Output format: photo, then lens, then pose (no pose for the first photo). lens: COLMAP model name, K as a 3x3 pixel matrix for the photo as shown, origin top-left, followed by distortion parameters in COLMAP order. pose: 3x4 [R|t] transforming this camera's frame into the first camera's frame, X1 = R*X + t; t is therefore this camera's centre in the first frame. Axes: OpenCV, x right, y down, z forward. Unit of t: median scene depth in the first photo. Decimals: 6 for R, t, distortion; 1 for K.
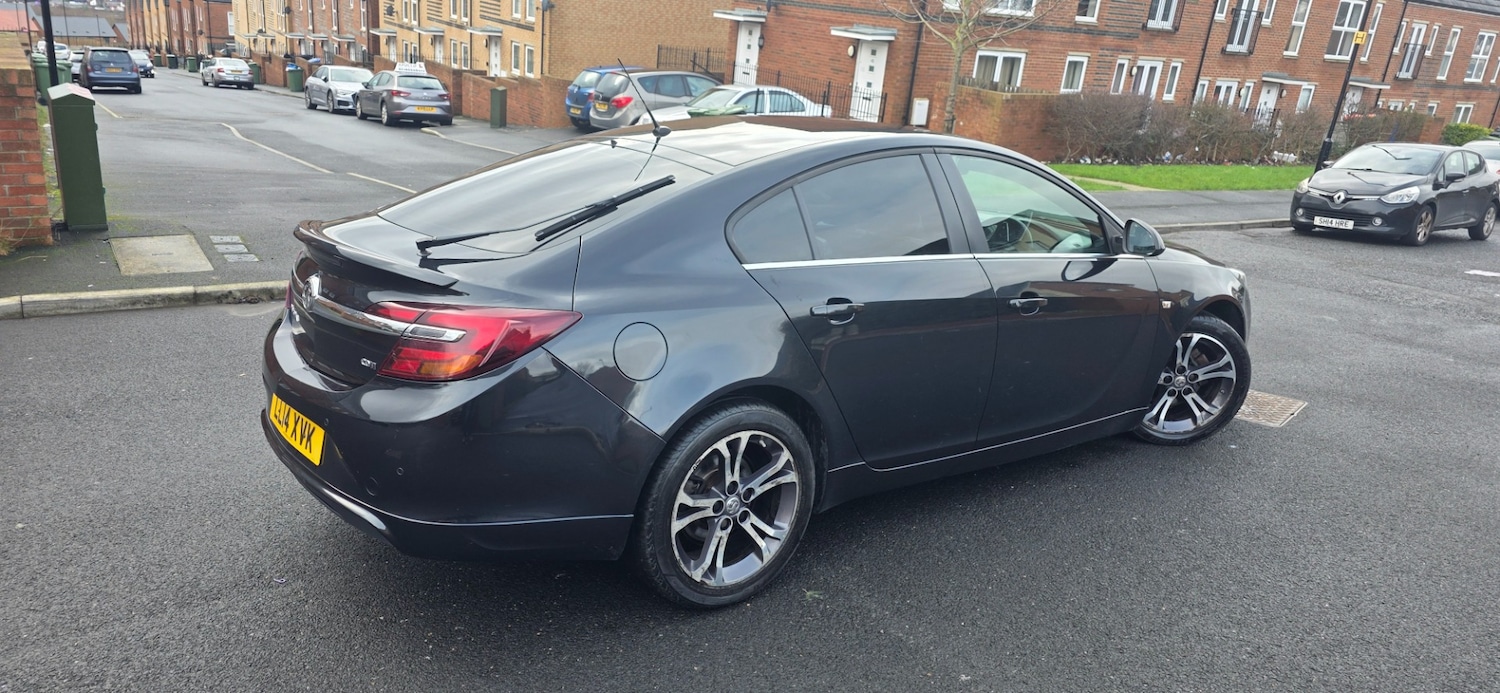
lens RADIAL K [[1014.9, 0, 750.0], [0, 1014.9, 346.5], [0, 0, 1]] dist [0.082477, -0.087687]
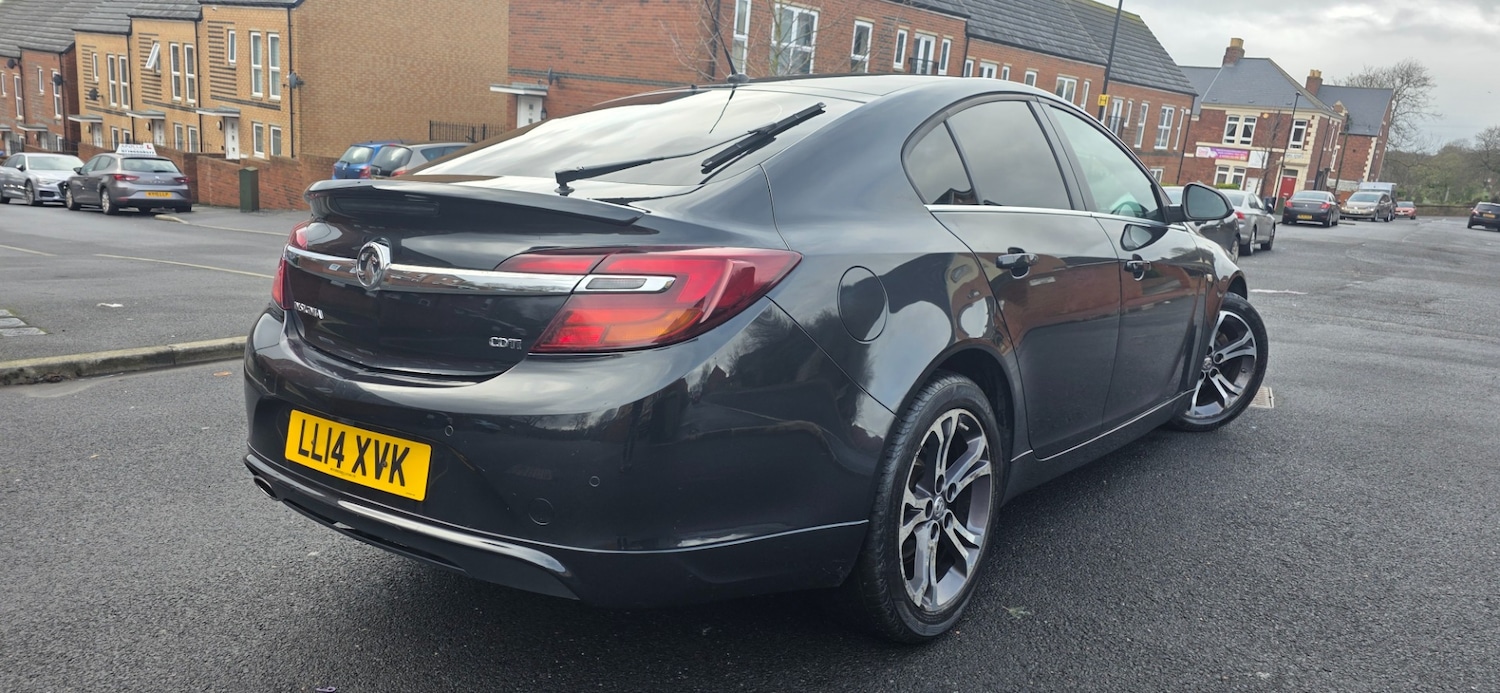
lens RADIAL K [[1013.4, 0, 765.8], [0, 1013.4, 355.0], [0, 0, 1]] dist [0.071876, -0.064207]
pose [[0.966522, -0.071910, 0.246300, -0.063678], [0.090268, 0.993855, -0.064060, 0.014689], [-0.240180, 0.084148, 0.967074, 0.048139]]
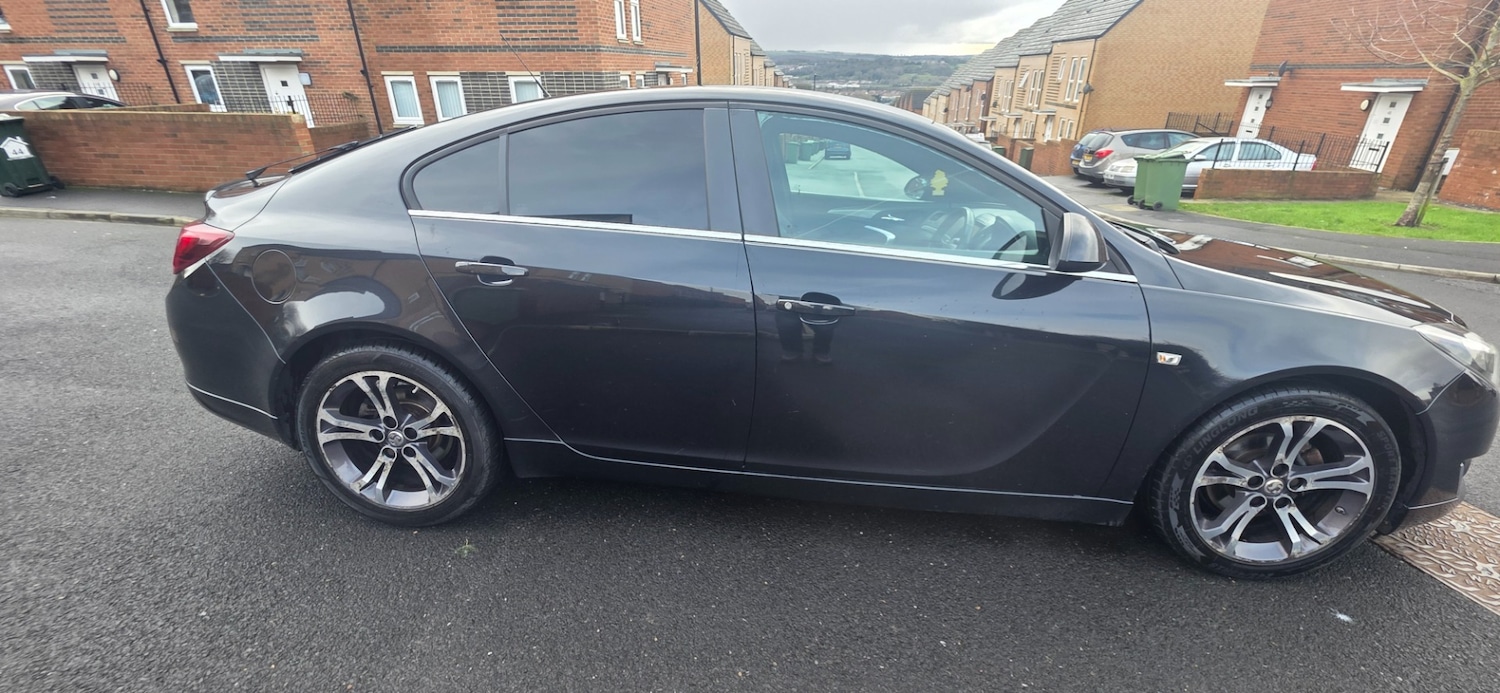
lens RADIAL K [[602.1, 0, 750.0], [0, 602.1, 346.5], [0, 0, 1]] dist [0.001922, -0.000102]
pose [[0.735656, 0.194963, -0.648691, 0.120721], [-0.159842, 0.980602, 0.113448, -0.012537], [0.658226, 0.020229, 0.752549, 0.146542]]
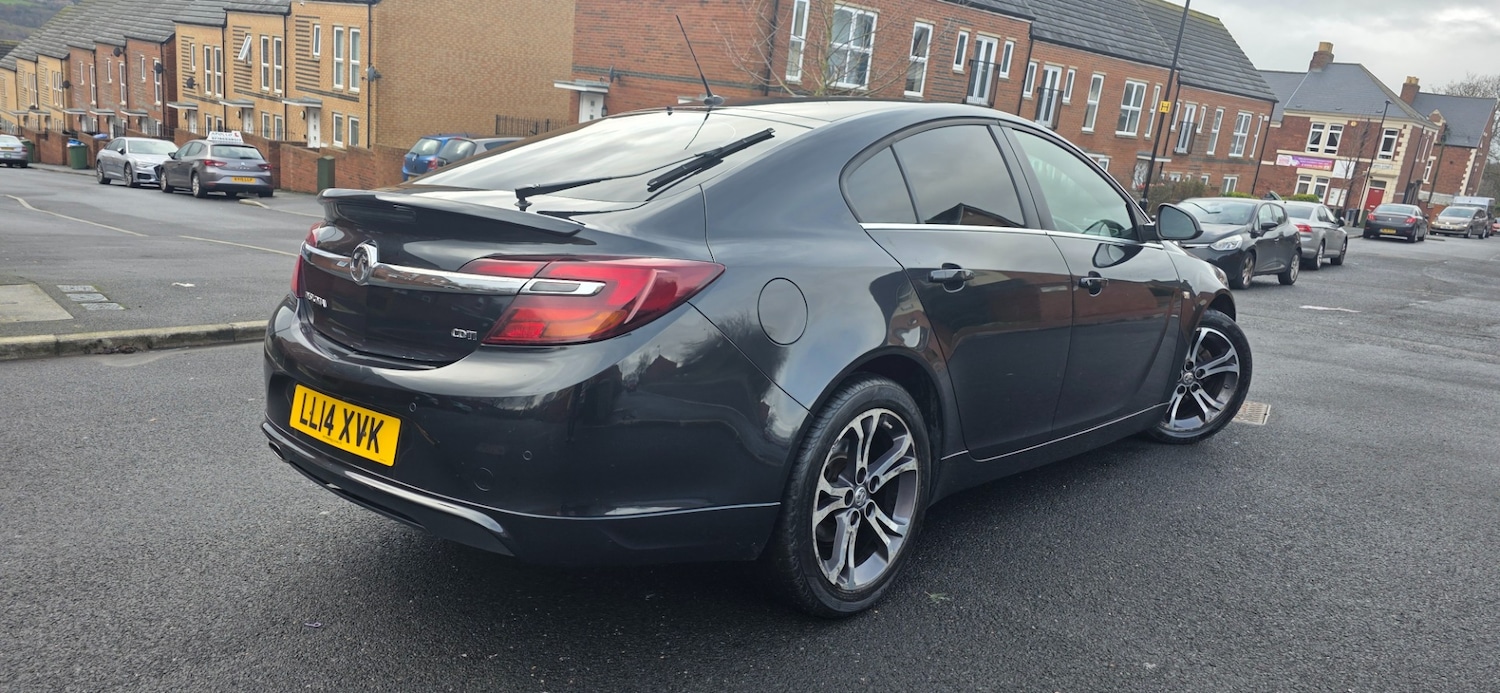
lens RADIAL K [[1012.1, 0, 740.7], [0, 1012.1, 354.4], [0, 0, 1]] dist [0.081697, -0.080812]
pose [[0.985482, -0.034603, 0.166218, -0.049526], [0.046301, 0.996676, -0.067025, 0.016743], [-0.163346, 0.073748, 0.983809, 0.027476]]
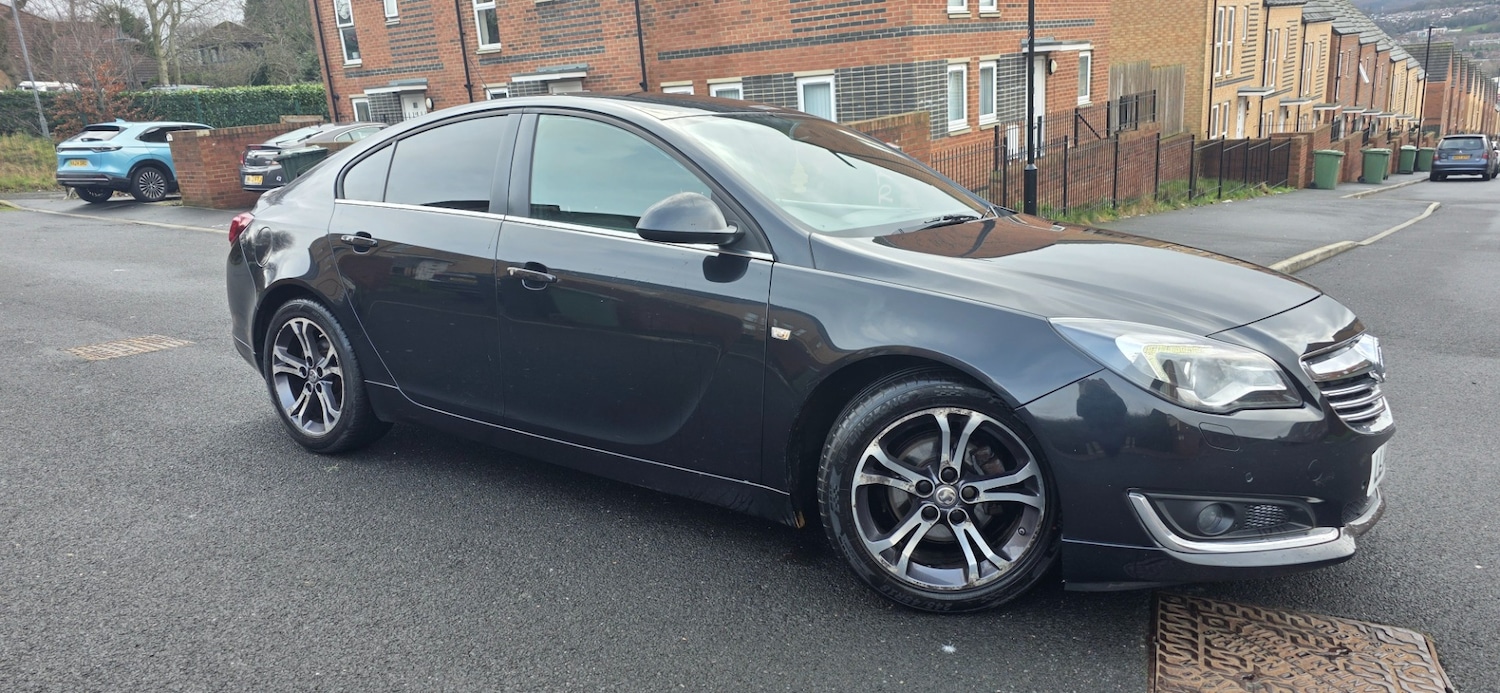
lens RADIAL K [[1012.1, 0, 740.7], [0, 1012.1, 354.4], [0, 0, 1]] dist [0.081697, -0.080812]
pose [[0.297528, 0.137914, -0.944699, 0.280838], [-0.219266, 0.972932, 0.072979, -0.017736], [0.929193, 0.185427, 0.319714, 0.211871]]
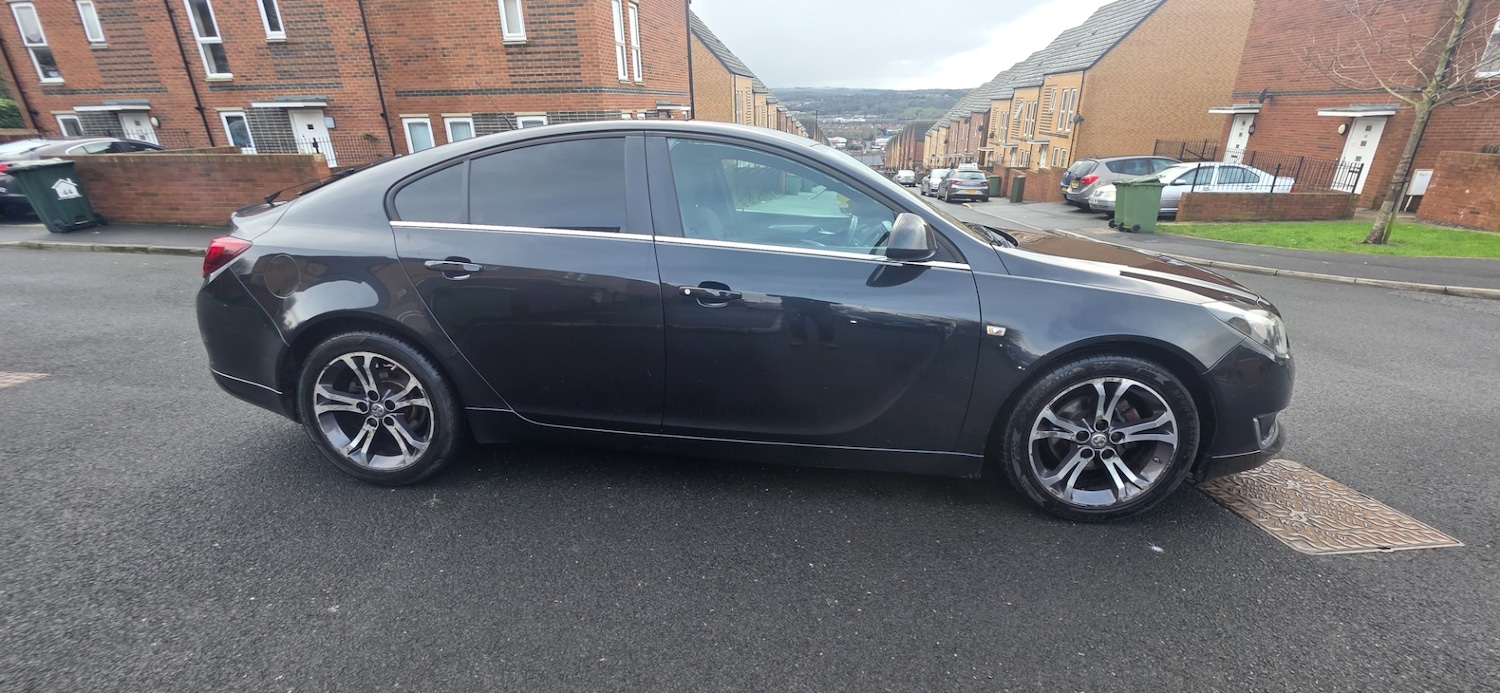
lens RADIAL K [[598.1, 0, 746.6], [0, 598.1, 347.8], [0, 0, 1]] dist [0.001411, 0.000312]
pose [[0.721214, 0.157782, -0.674504, 0.155736], [-0.149871, 0.986193, 0.070444, -0.007536], [0.676306, 0.050284, 0.734903, 0.144034]]
